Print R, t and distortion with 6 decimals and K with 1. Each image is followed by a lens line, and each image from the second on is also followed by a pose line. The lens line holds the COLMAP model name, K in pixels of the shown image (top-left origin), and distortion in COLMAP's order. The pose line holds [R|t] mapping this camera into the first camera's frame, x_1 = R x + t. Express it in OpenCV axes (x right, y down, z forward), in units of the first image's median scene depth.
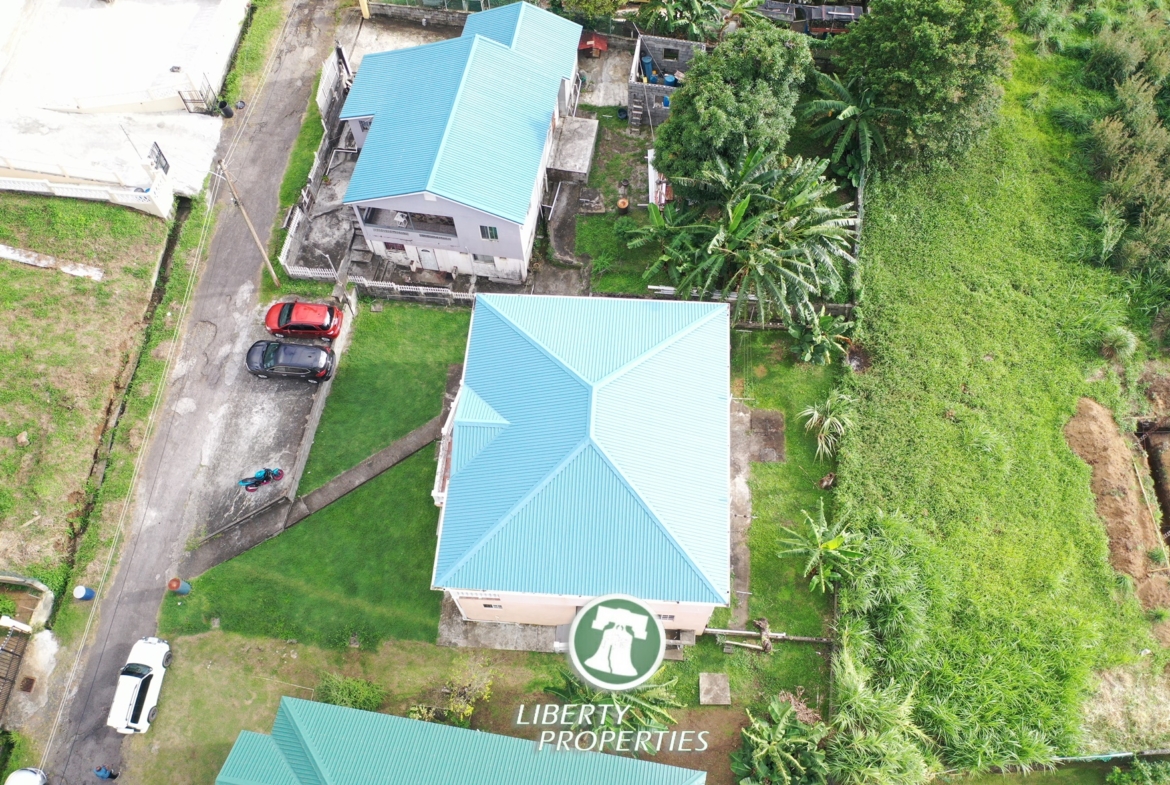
lens RADIAL K [[922.7, 0, 587.3], [0, 922.7, 395.4], [0, 0, 1]] dist [0.008840, -0.010223]
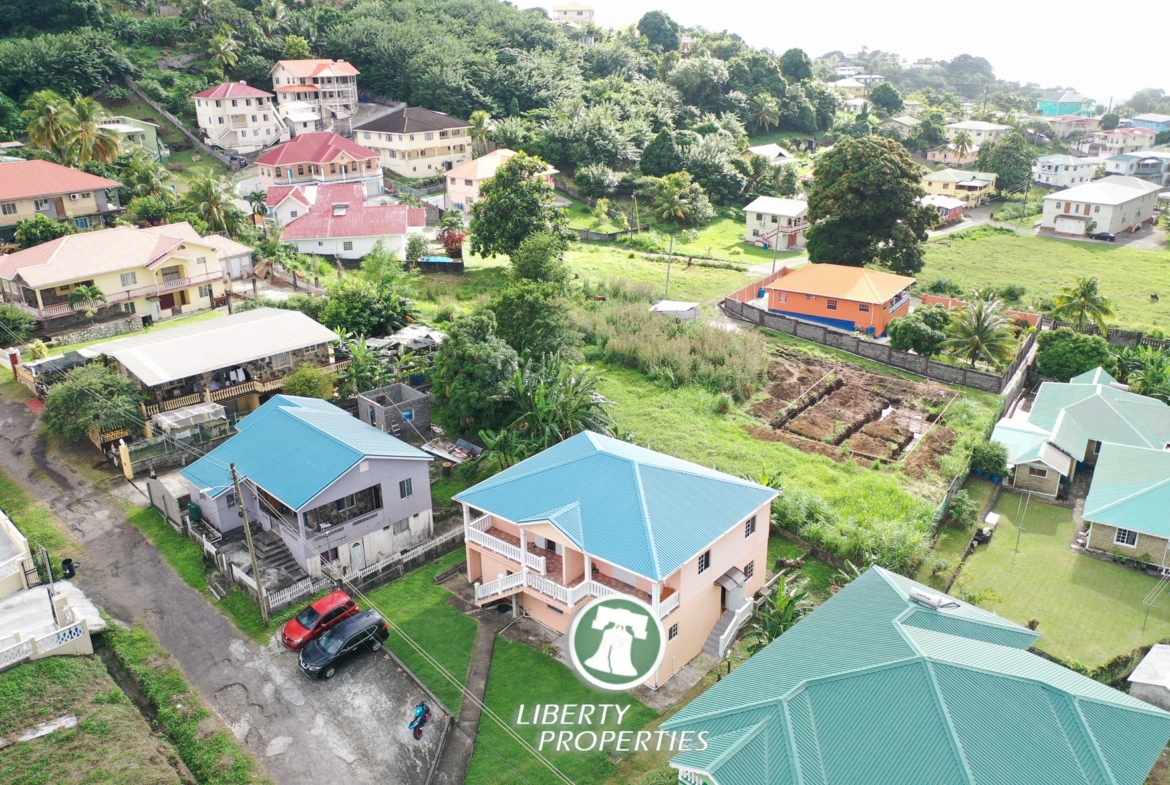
lens RADIAL K [[922.7, 0, 587.3], [0, 922.7, 395.4], [0, 0, 1]] dist [0.008840, -0.010223]
pose [[0.593416, -0.300520, 0.746690, -0.783202], [0.725101, 0.602306, -0.333849, 0.300527], [-0.349408, 0.739537, 0.575325, 0.159045]]
